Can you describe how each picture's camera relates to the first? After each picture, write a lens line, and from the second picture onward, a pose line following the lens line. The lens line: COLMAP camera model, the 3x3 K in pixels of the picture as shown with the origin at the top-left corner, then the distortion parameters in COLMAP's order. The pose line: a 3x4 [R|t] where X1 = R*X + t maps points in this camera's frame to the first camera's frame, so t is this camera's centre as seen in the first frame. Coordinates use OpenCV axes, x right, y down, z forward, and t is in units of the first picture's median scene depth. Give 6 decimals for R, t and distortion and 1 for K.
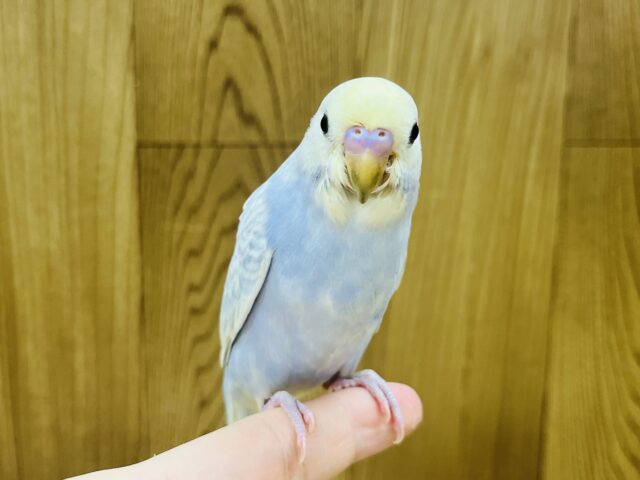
lens RADIAL K [[787.9, 0, 319.5], [0, 787.9, 238.8], [0, 0, 1]] dist [-0.005431, 0.000000]
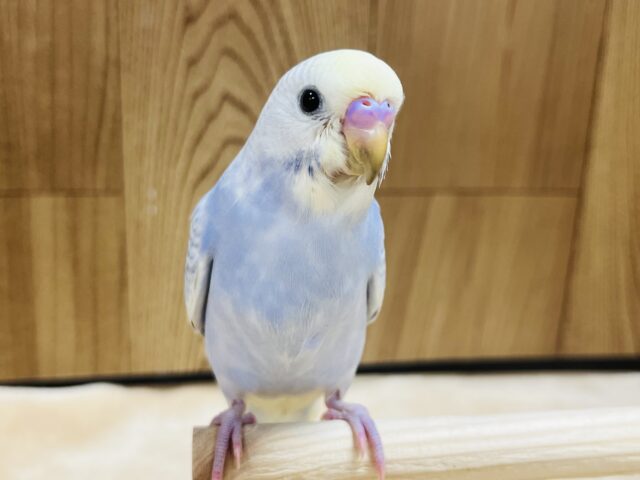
lens RADIAL K [[787.9, 0, 319.8], [0, 787.9, 239.2], [0, 0, 1]] dist [-0.005431, 0.000000]
pose [[0.997631, 0.013332, 0.067490, -0.066555], [-0.019065, 0.996196, 0.085029, 0.359184], [-0.066100, -0.086114, 0.994090, 0.184967]]
